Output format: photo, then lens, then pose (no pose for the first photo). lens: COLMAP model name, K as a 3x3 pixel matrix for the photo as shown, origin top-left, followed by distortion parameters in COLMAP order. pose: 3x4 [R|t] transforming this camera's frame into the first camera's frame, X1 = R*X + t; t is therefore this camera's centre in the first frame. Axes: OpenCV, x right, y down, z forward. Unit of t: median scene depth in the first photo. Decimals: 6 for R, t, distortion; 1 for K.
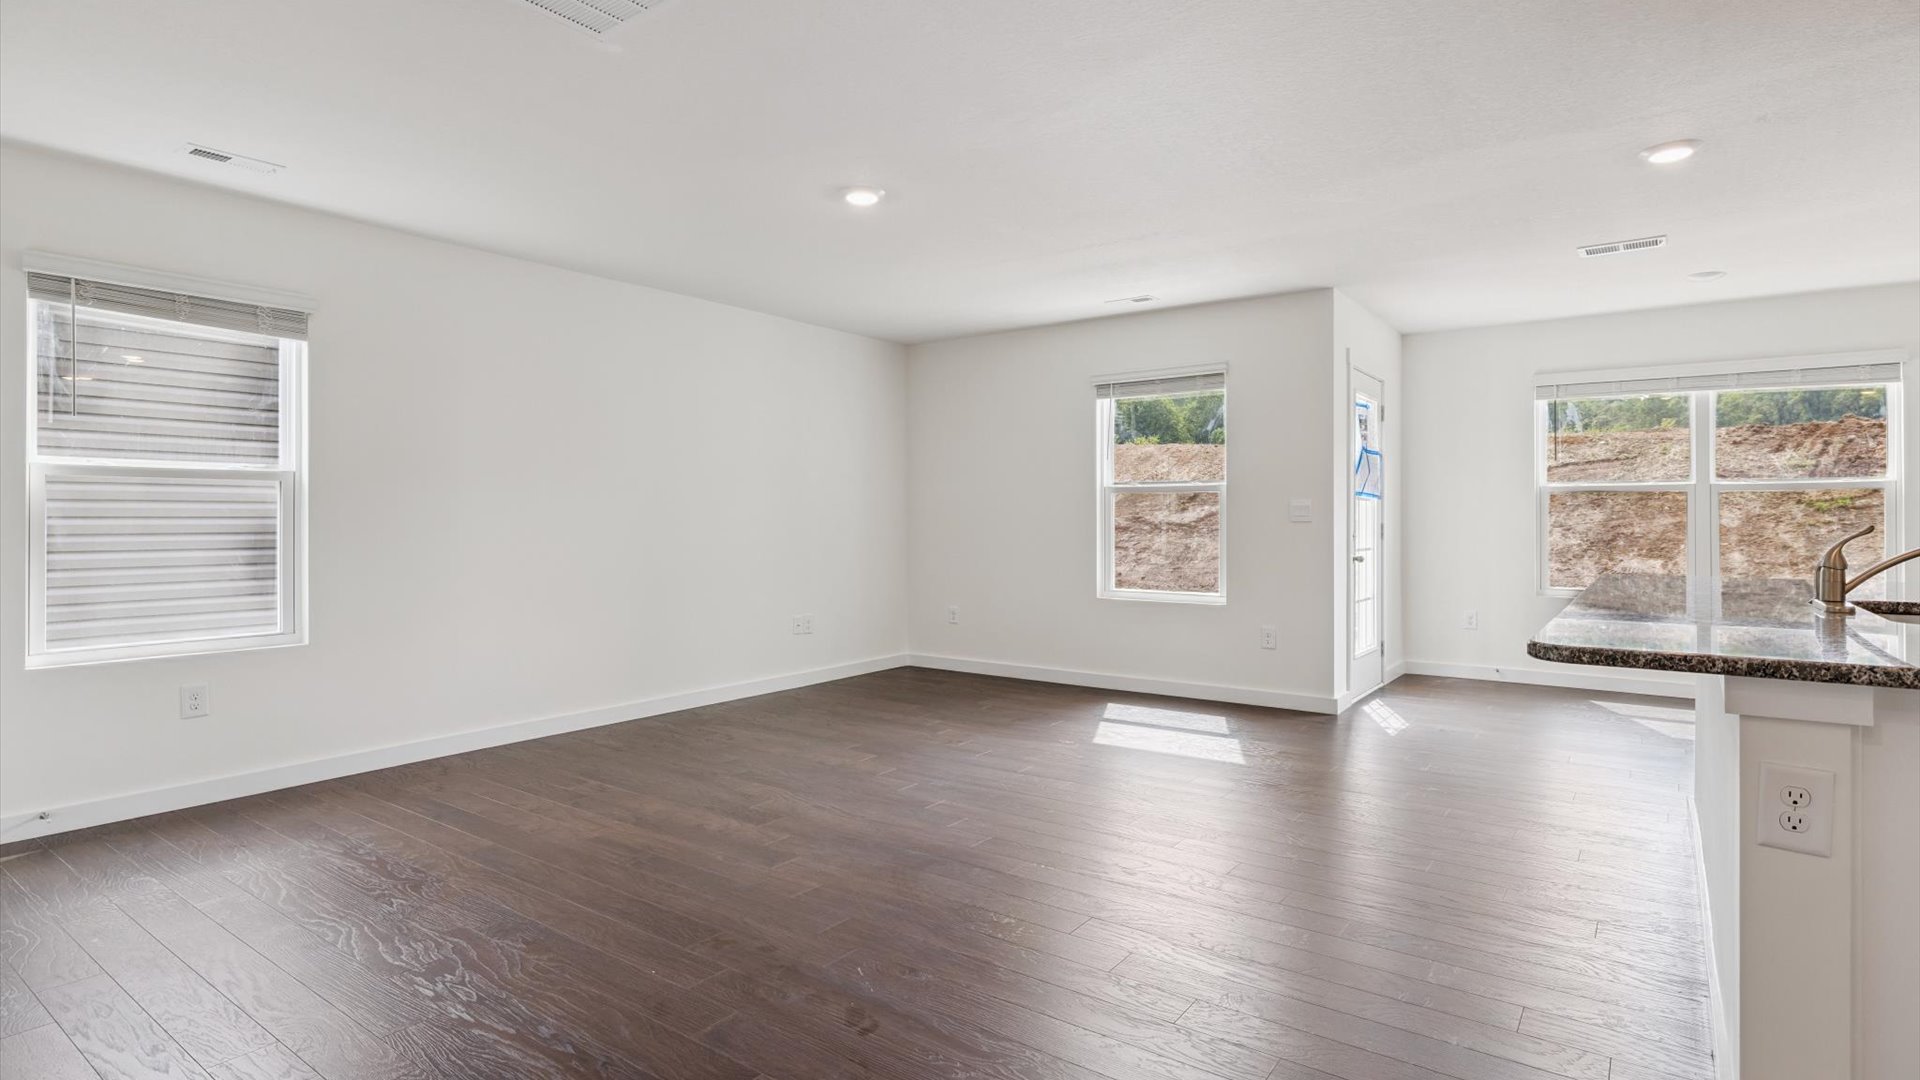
lens RADIAL K [[964.8, 0, 951.9], [0, 964.8, 515.5], [0, 0, 1]] dist [-0.004051, -0.000316]
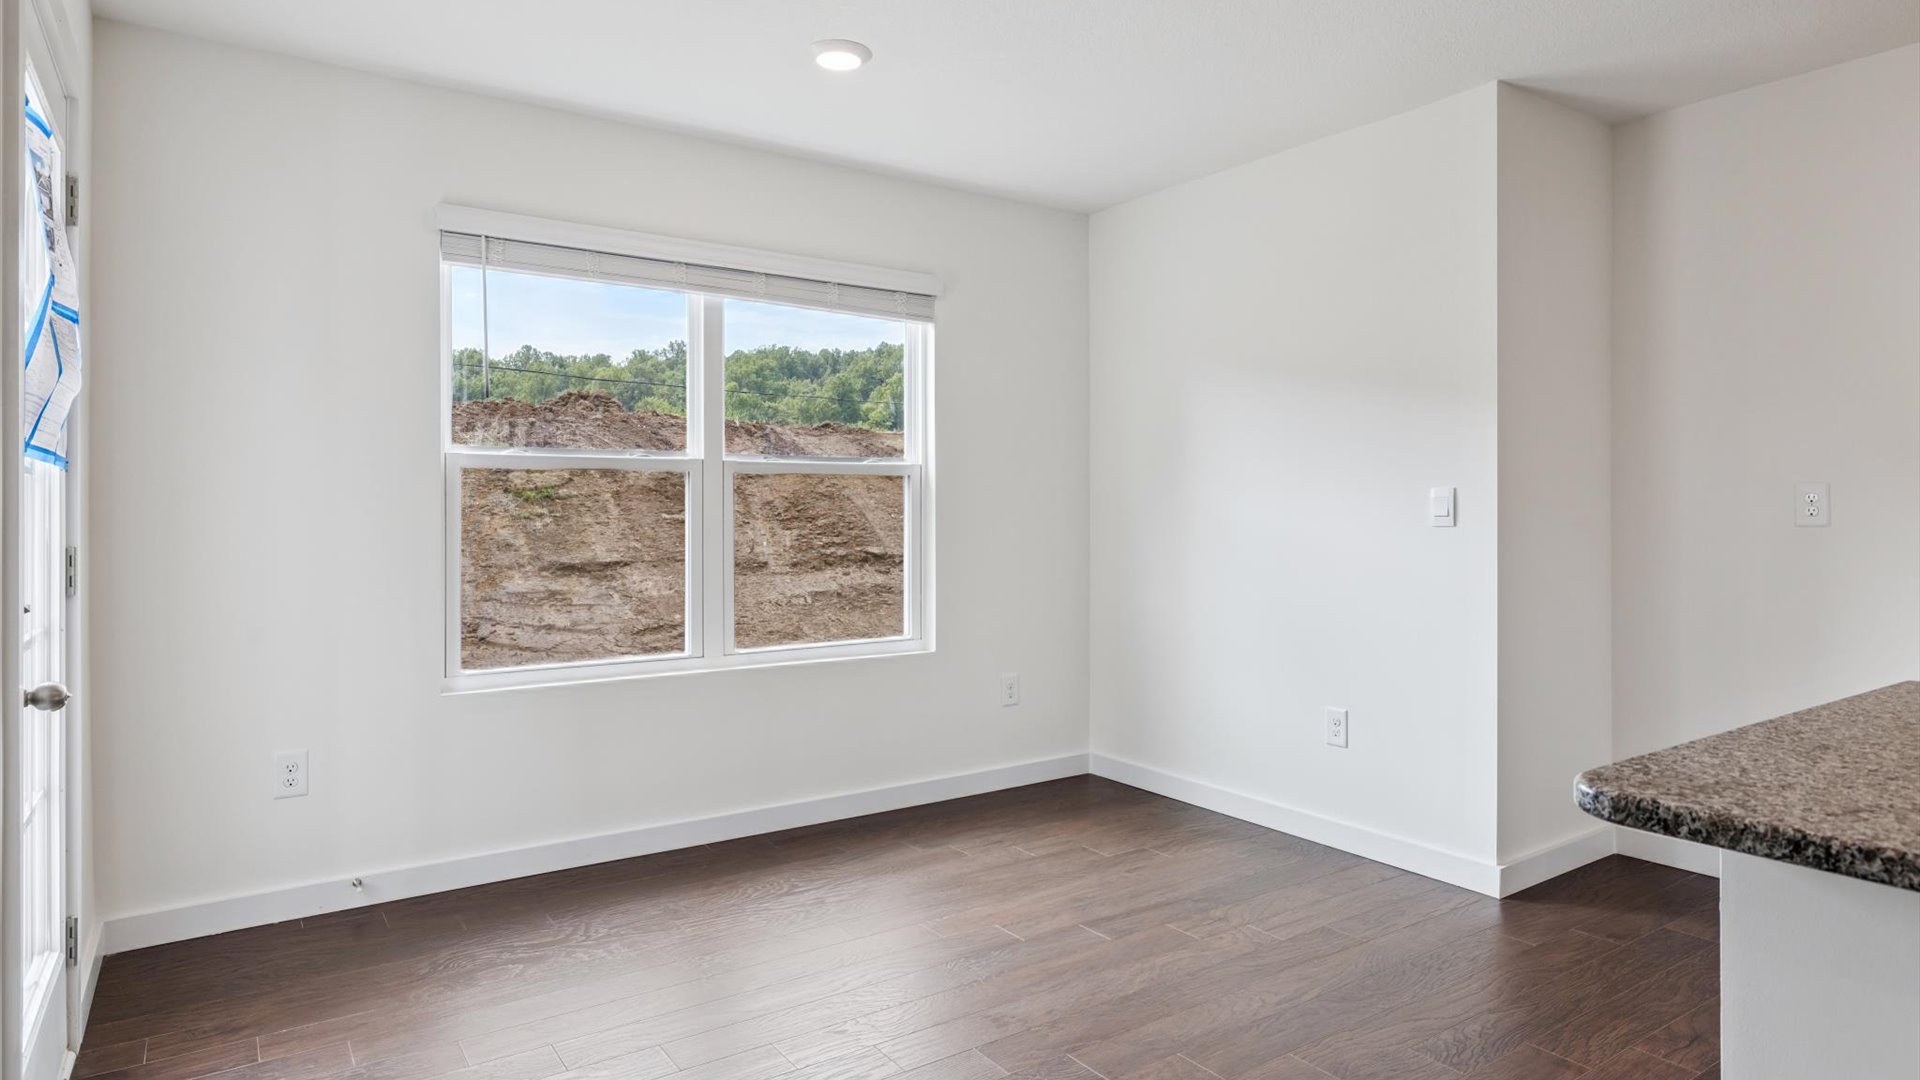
lens RADIAL K [[1087.8, 0, 951.3], [0, 1087.8, 515.0], [0, 0, 1]] dist [0.000360, 0.000070]
pose [[0.330586, -0.009633, 0.943727, 0.107222], [-0.001281, 0.999942, 0.010655, -0.003500], [-0.943775, -0.004731, 0.330554, 0.319518]]
